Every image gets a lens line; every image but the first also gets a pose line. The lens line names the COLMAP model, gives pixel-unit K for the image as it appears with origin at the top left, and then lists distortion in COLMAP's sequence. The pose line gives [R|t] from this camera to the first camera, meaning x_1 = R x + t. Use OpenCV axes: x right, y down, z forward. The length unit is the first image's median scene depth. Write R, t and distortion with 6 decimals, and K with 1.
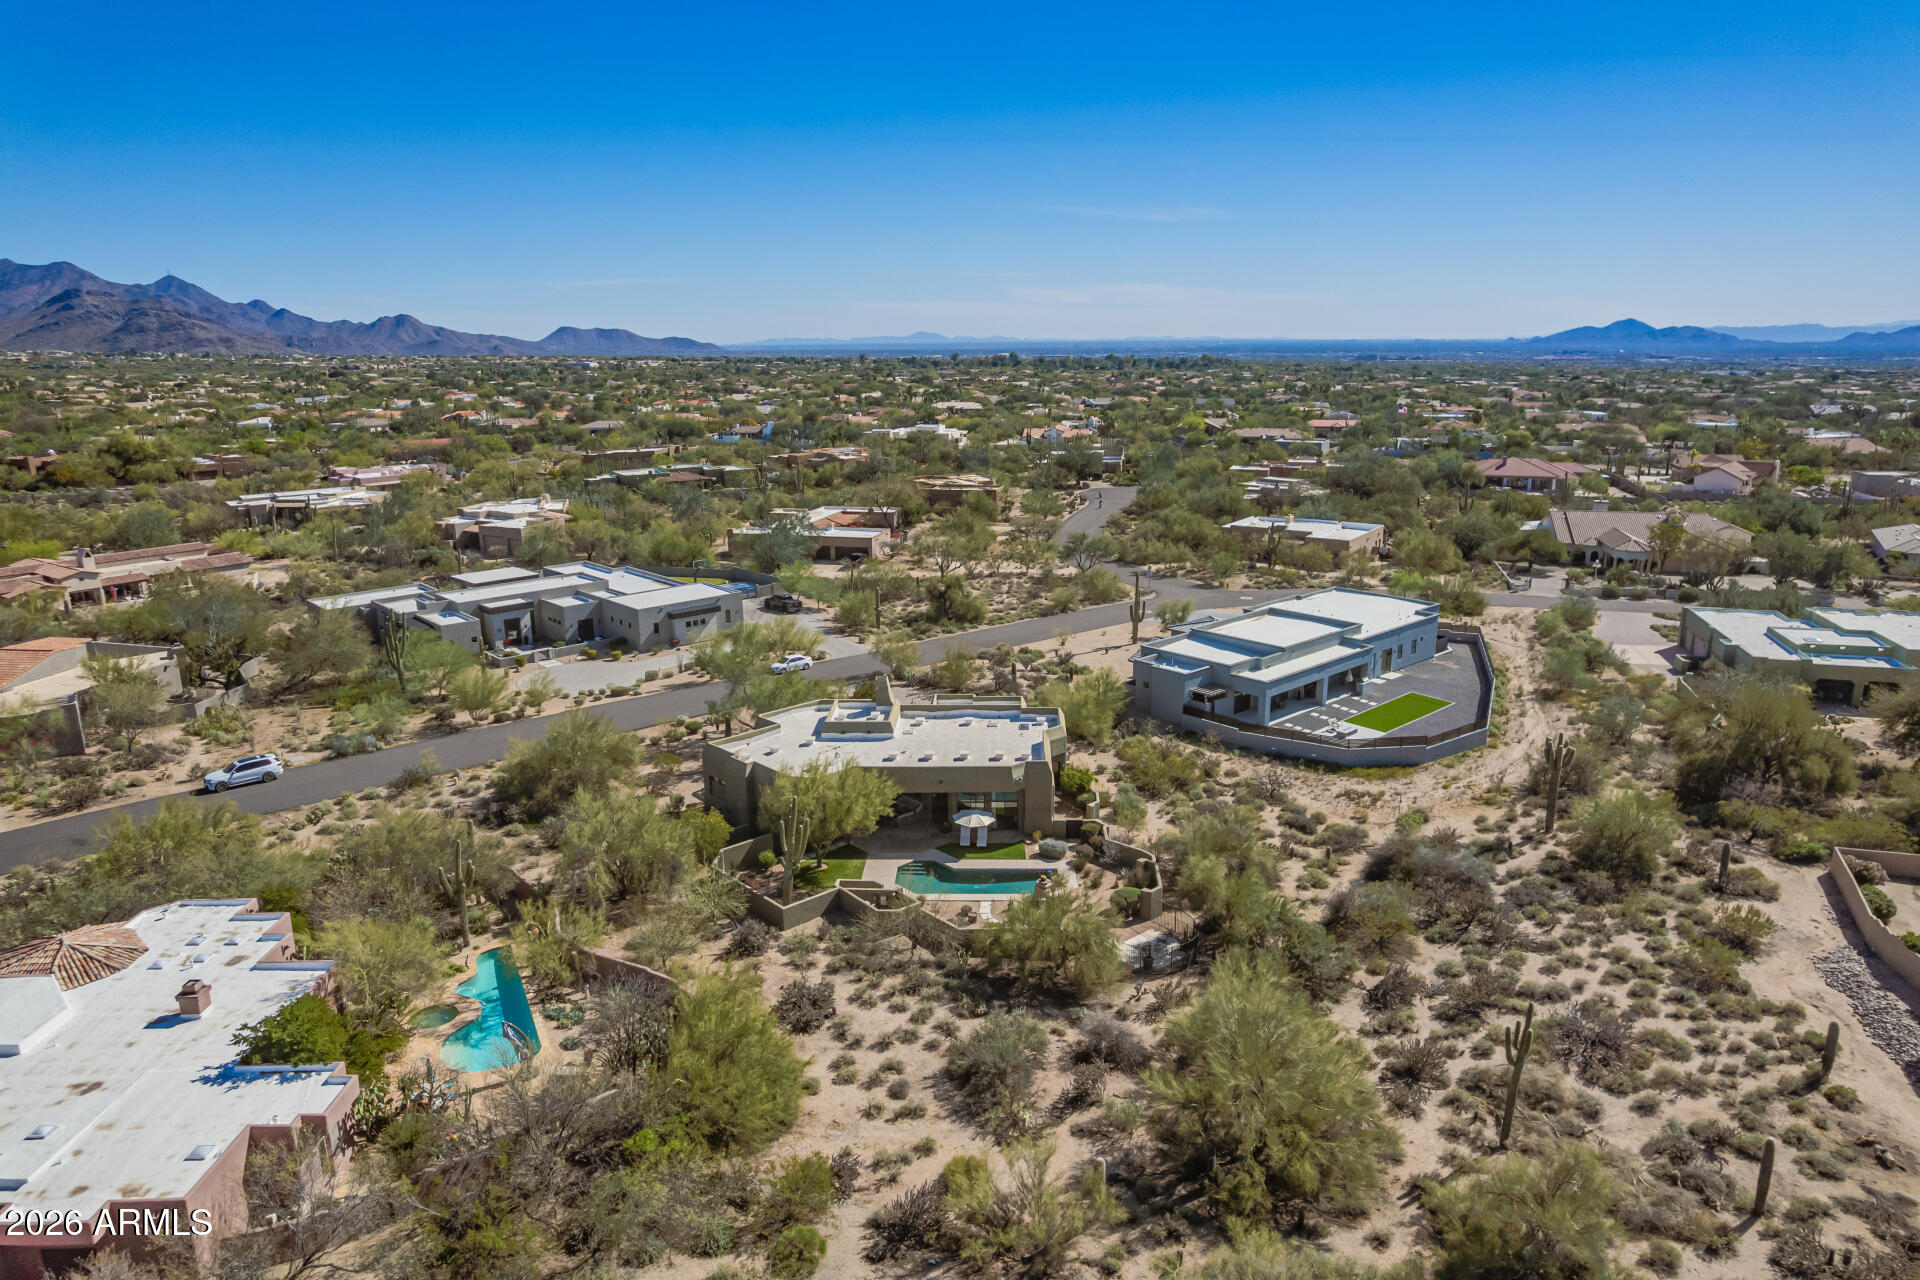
lens RADIAL K [[1225.8, 0, 964.3], [0, 1225.8, 649.4], [0, 0, 1]] dist [-0.070291, 0.061254]
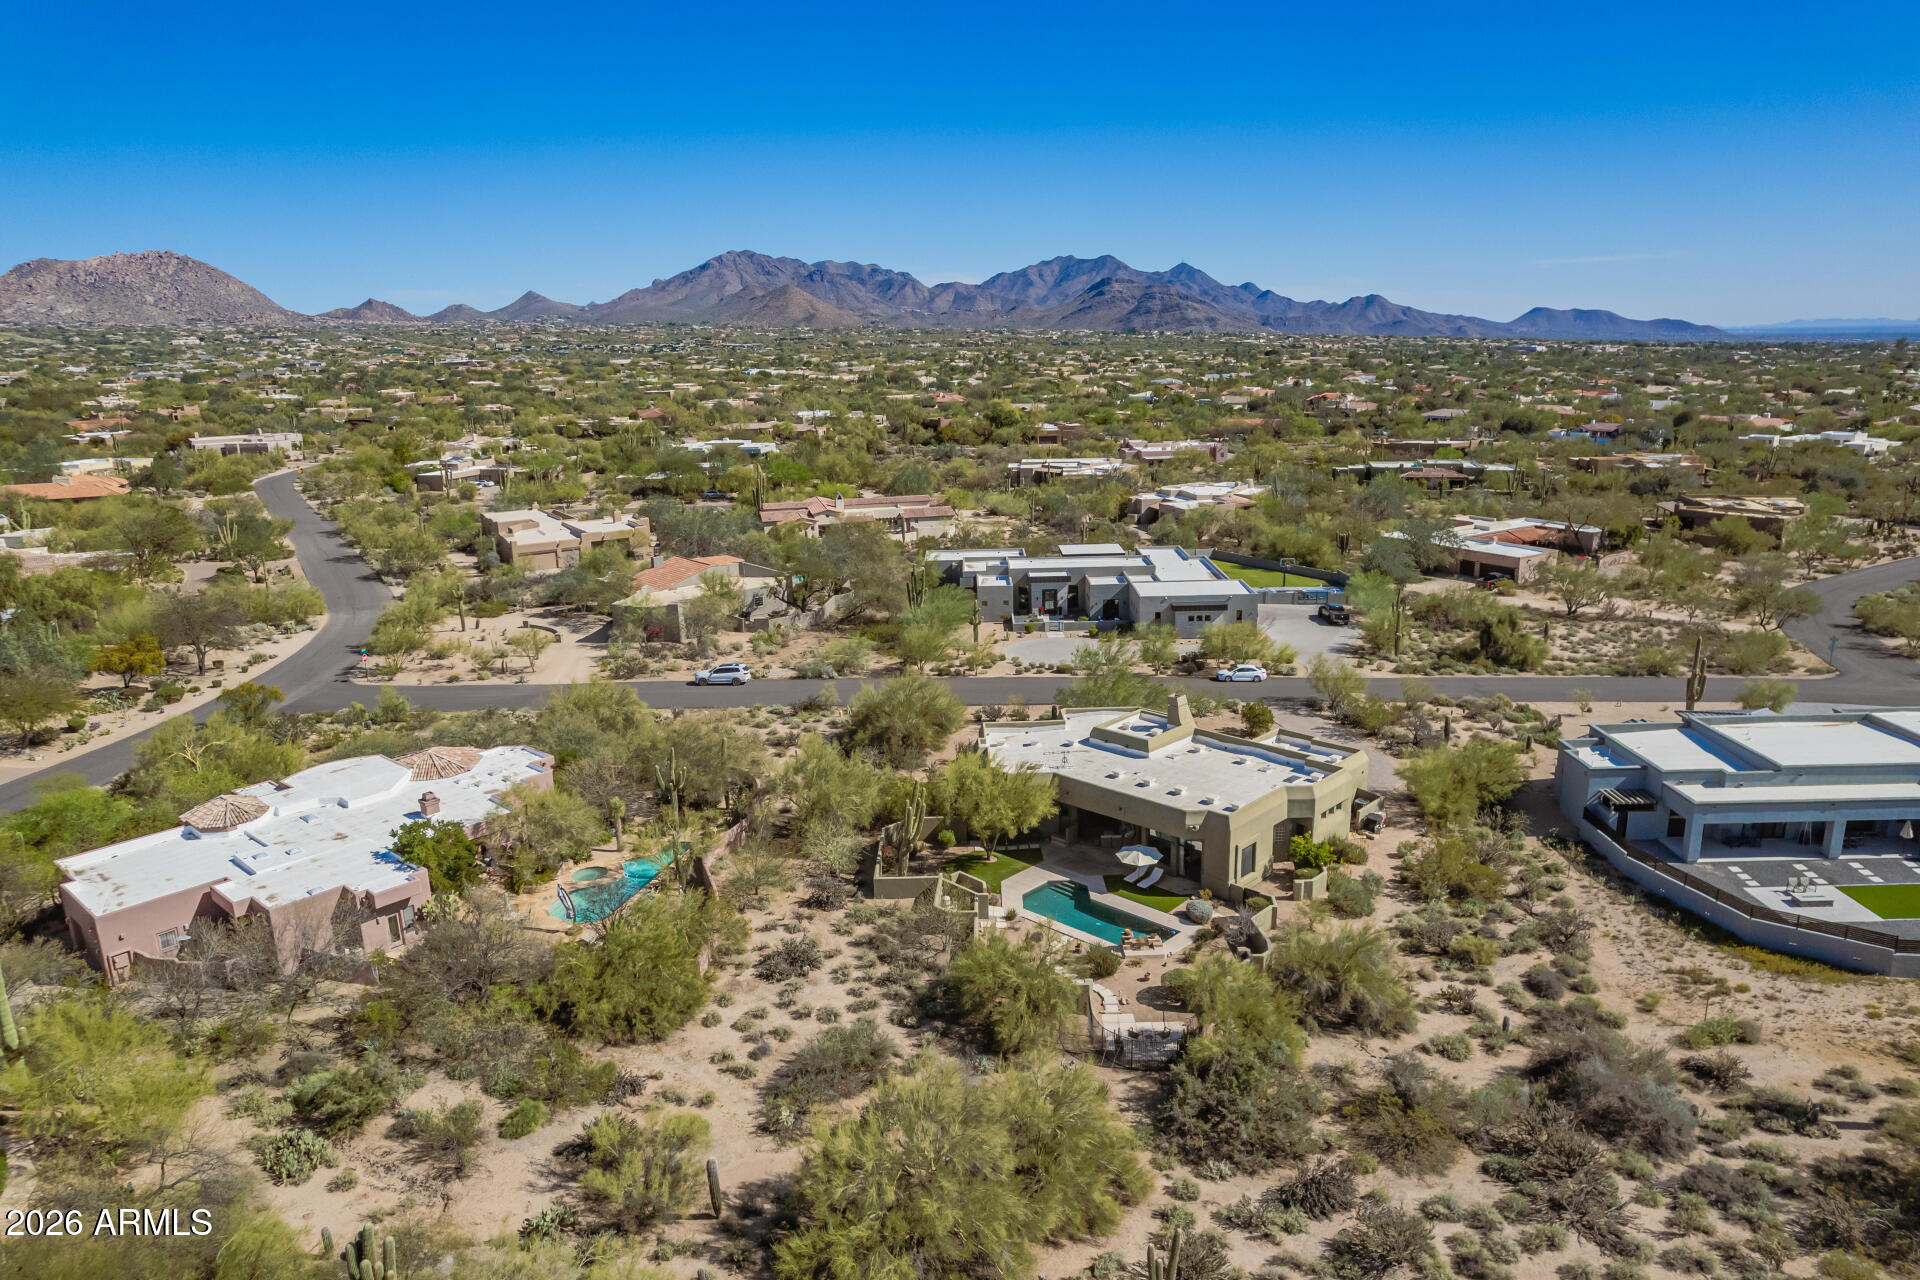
lens RADIAL K [[1246.6, 0, 963.3], [0, 1246.6, 650.0], [0, 0, 1]] dist [-0.064789, 0.050810]
pose [[0.741228, 0.161853, -0.651449, 0.503182], [-0.154457, 0.985578, 0.069124, -0.061243], [0.653242, 0.049384, 0.755537, 0.191159]]
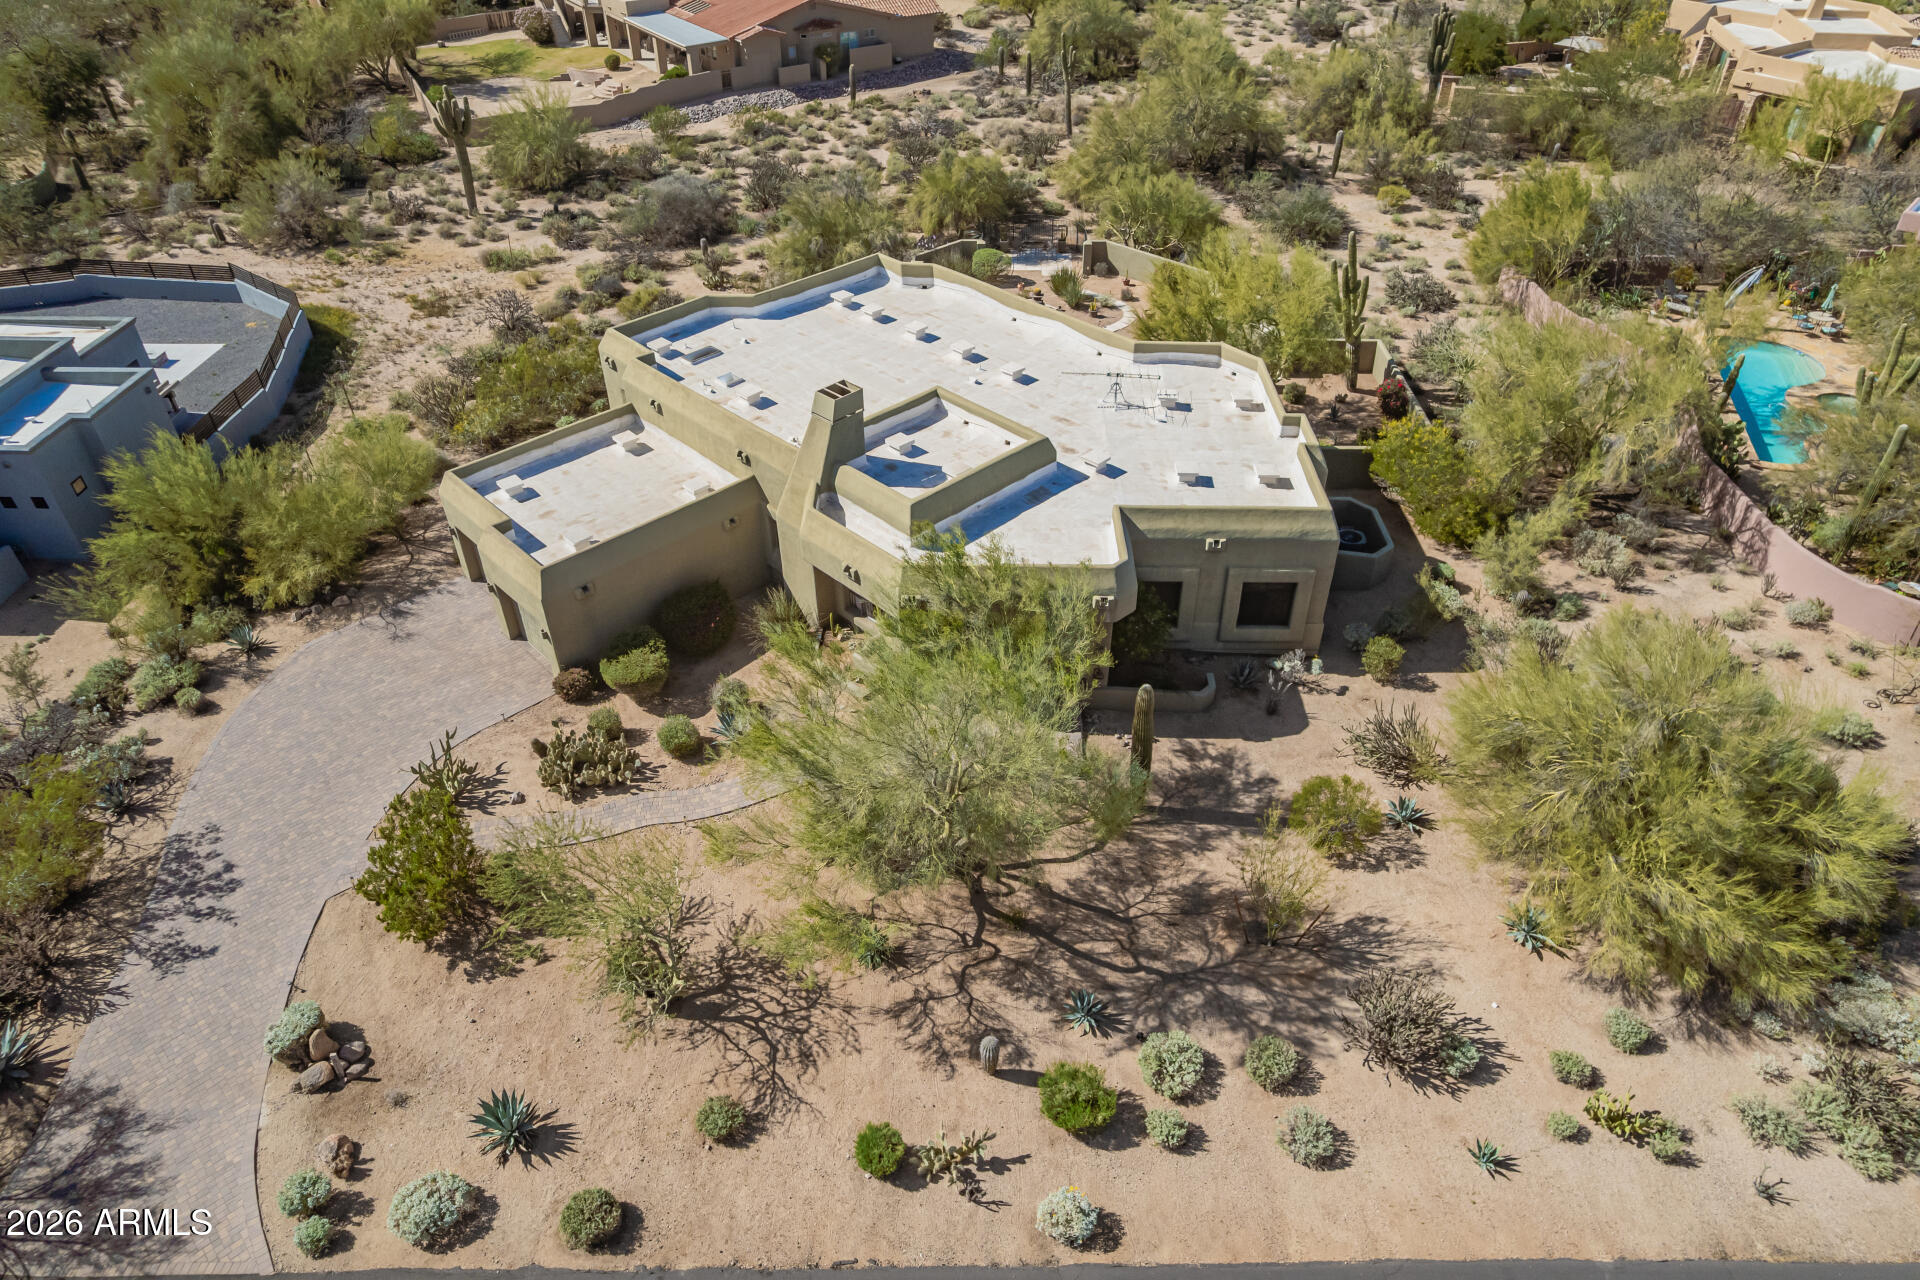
lens RADIAL K [[1225.8, 0, 964.3], [0, 1225.8, 649.4], [0, 0, 1]] dist [-0.070291, 0.061254]
pose [[-0.726084, -0.411256, 0.551063, -0.387348], [0.188310, 0.651853, 0.734593, -0.222345], [-0.661318, 0.637147, -0.395856, 1.365676]]
